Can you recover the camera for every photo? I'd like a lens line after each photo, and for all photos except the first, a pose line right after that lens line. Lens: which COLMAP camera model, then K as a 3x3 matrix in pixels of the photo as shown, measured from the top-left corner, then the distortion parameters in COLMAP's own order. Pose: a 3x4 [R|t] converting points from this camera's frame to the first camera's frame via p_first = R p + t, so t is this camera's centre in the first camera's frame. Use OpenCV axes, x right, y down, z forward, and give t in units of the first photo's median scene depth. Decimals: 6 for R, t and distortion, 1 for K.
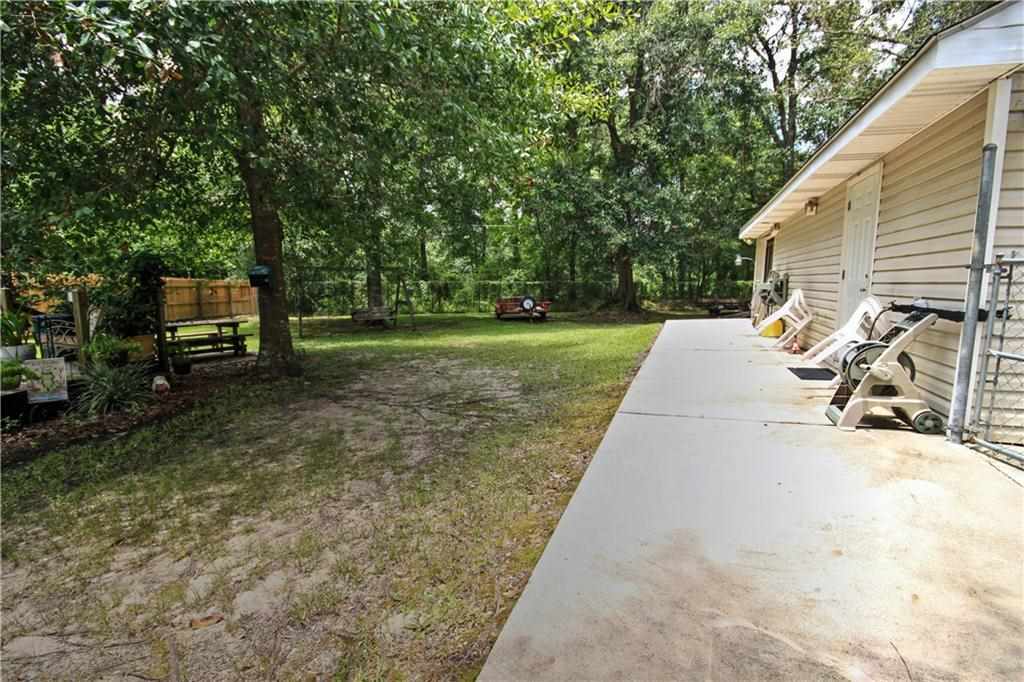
lens RADIAL K [[461.4, 0, 512.0], [0, 461.4, 341.0], [0, 0, 1]] dist [-0.000258, -0.003642]
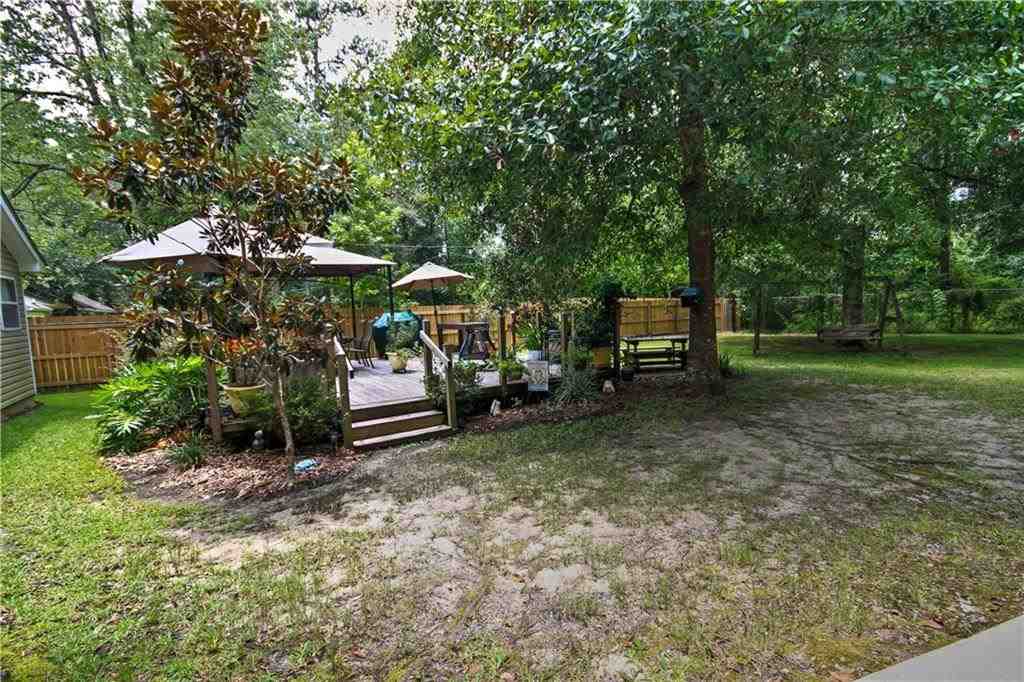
lens RADIAL K [[461.4, 0, 512.0], [0, 461.4, 341.0], [0, 0, 1]] dist [-0.000258, -0.003642]
pose [[0.599100, 0.033719, -0.799964, 0.116615], [-0.062845, 0.998011, -0.004997, -0.013937], [0.798204, 0.053267, 0.600027, 0.066165]]
